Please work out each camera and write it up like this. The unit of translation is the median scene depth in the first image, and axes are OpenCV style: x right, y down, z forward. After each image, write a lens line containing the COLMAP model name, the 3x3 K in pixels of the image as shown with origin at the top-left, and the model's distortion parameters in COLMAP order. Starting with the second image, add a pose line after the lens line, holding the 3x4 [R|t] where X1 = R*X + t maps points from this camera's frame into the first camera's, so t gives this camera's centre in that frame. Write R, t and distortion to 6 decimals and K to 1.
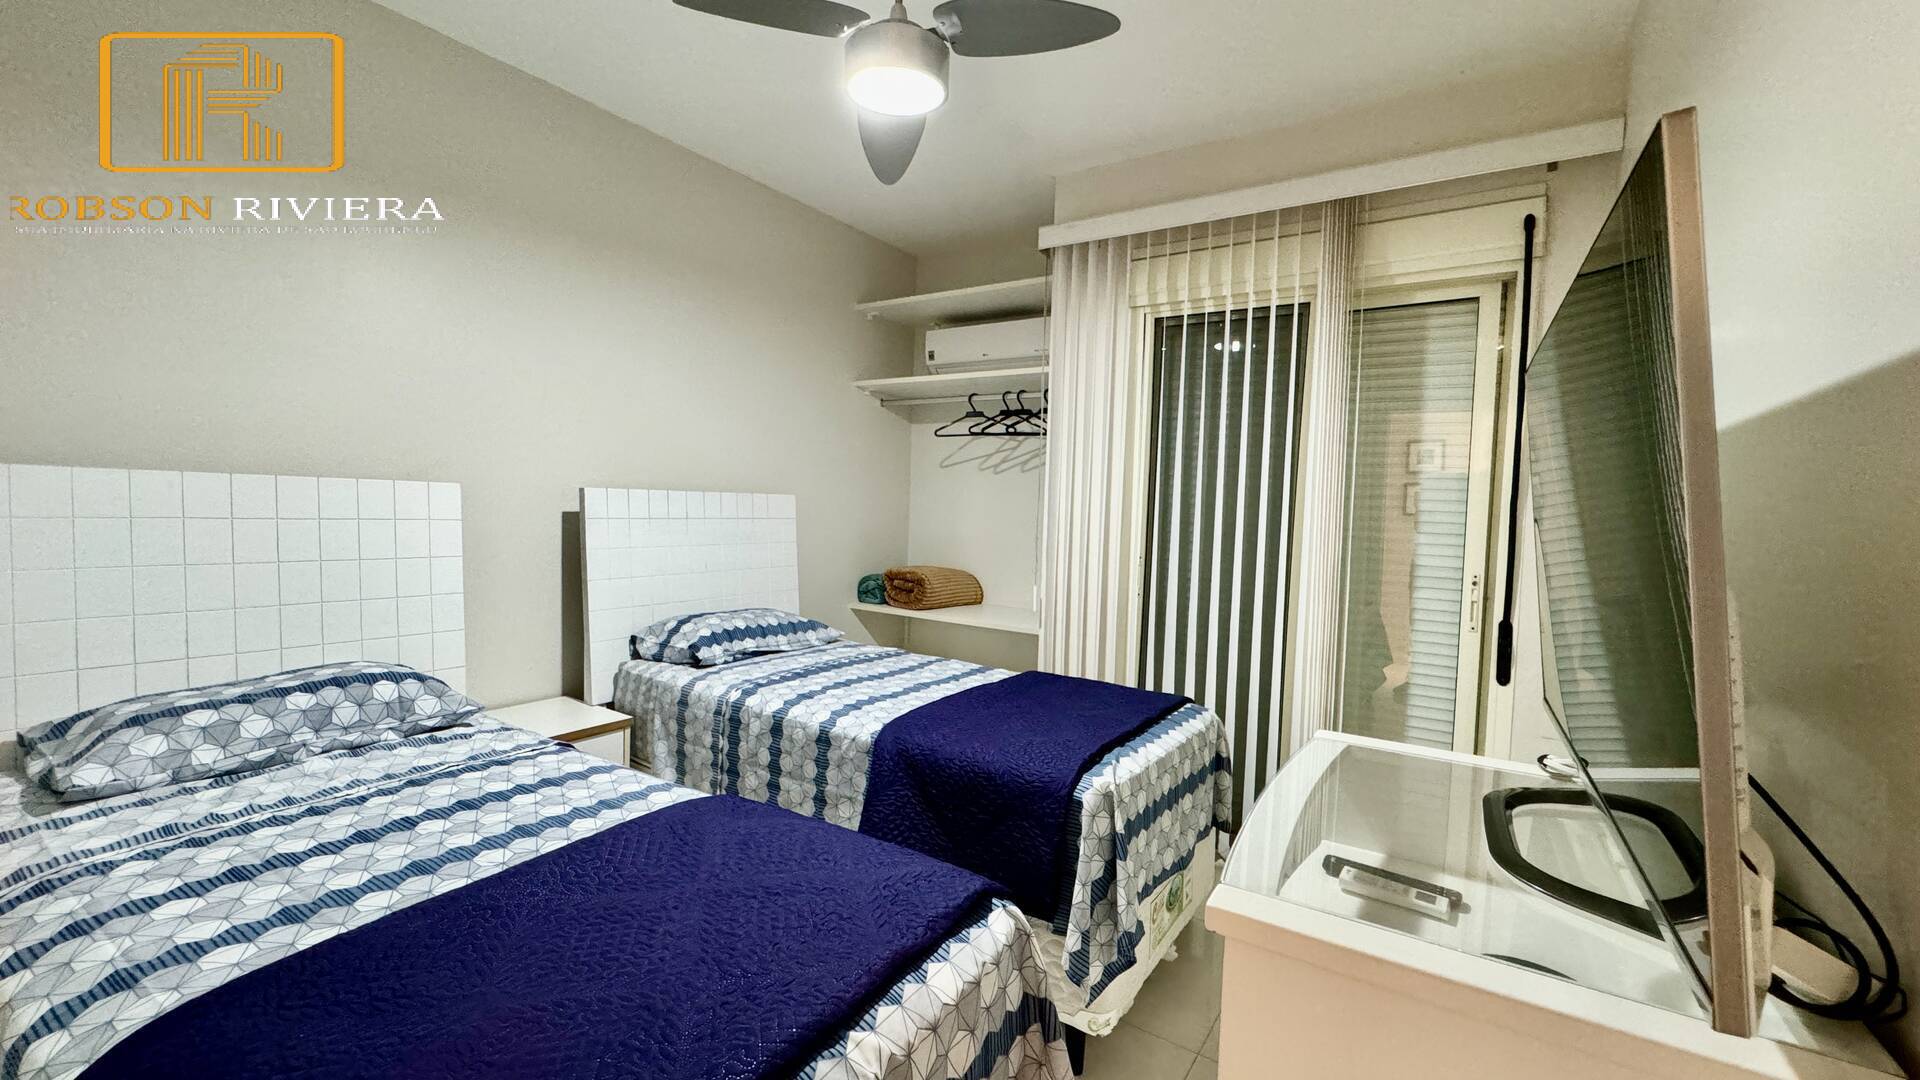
lens RADIAL K [[762.2, 0, 958.8], [0, 762.2, 539.0], [0, 0, 1]] dist [-0.003747, 0.000499]
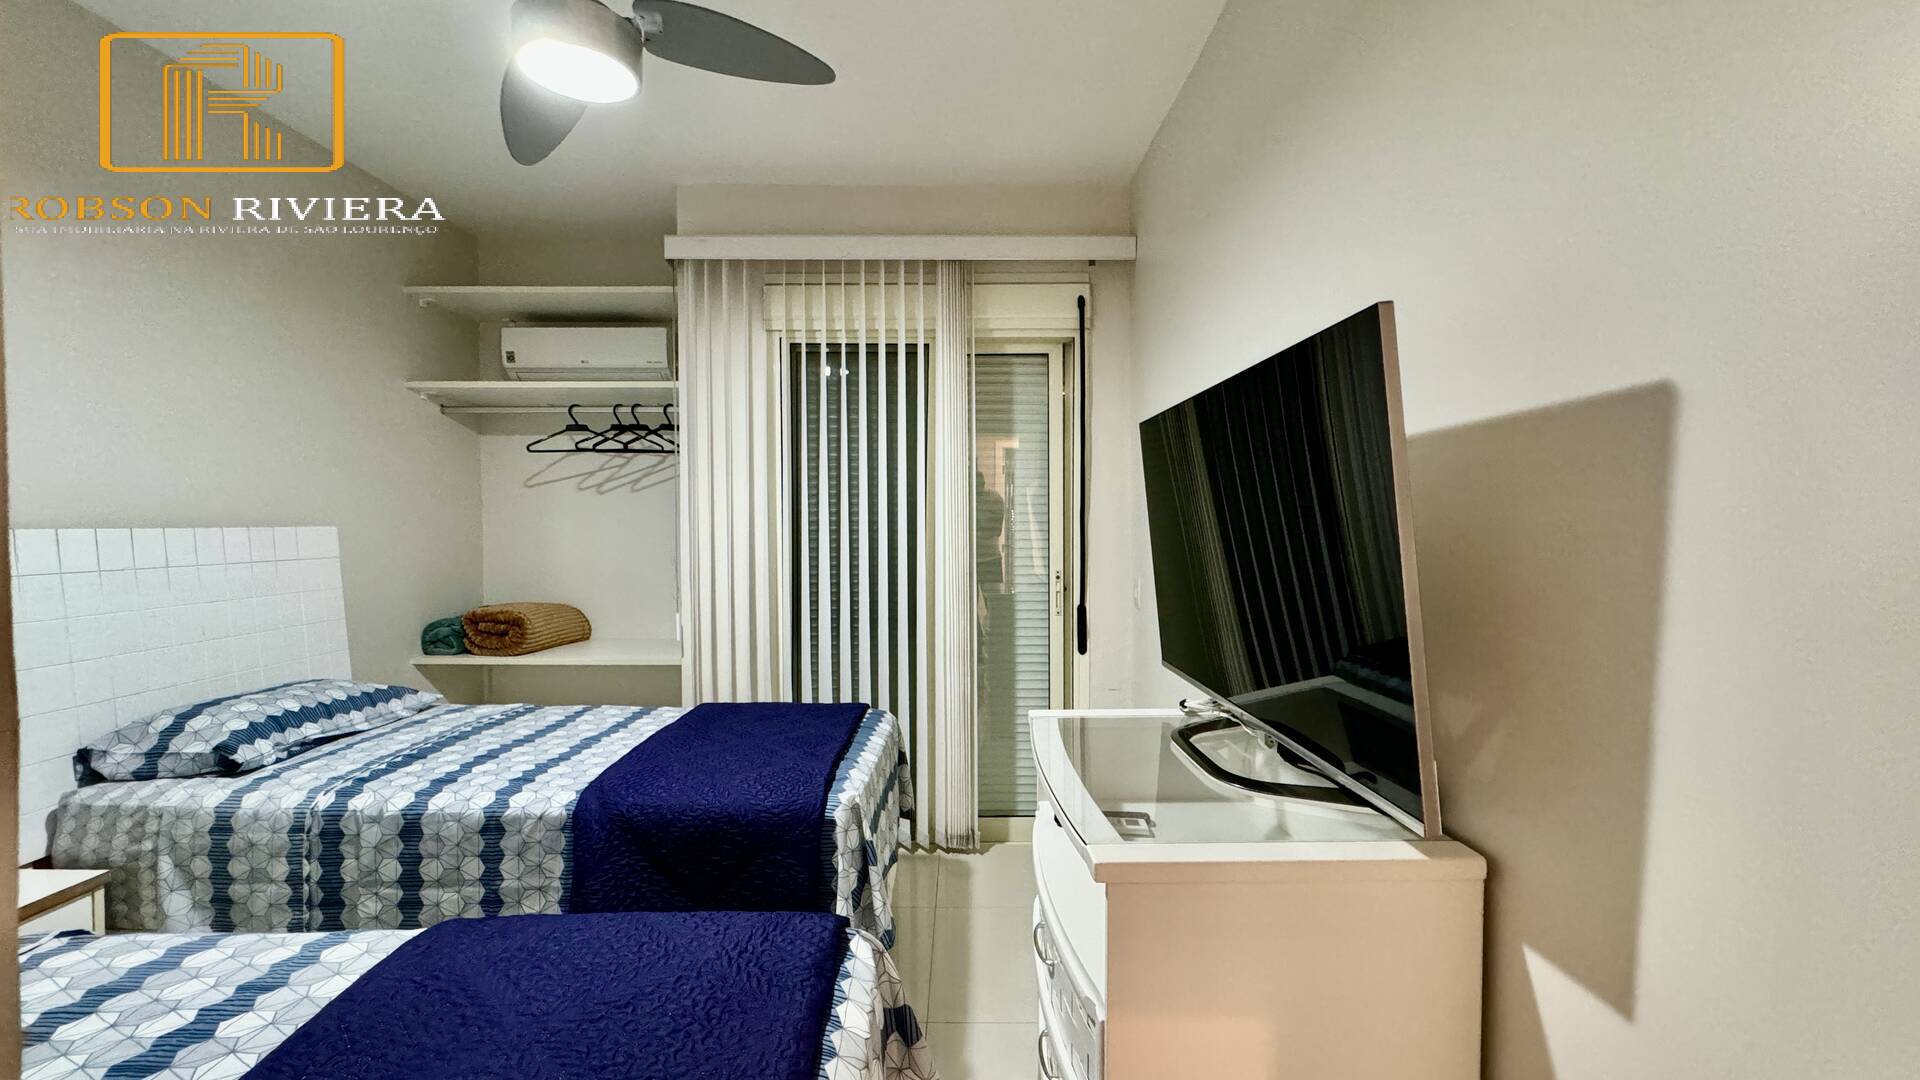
lens RADIAL K [[762.2, 0, 956.7], [0, 762.2, 538.0], [0, 0, 1]] dist [-0.003747, 0.000499]
pose [[0.832894, -0.046055, 0.551512, -0.162470], [0.054408, 0.998518, 0.001215, -0.018083], [-0.550751, 0.028995, 0.834166, 0.025414]]
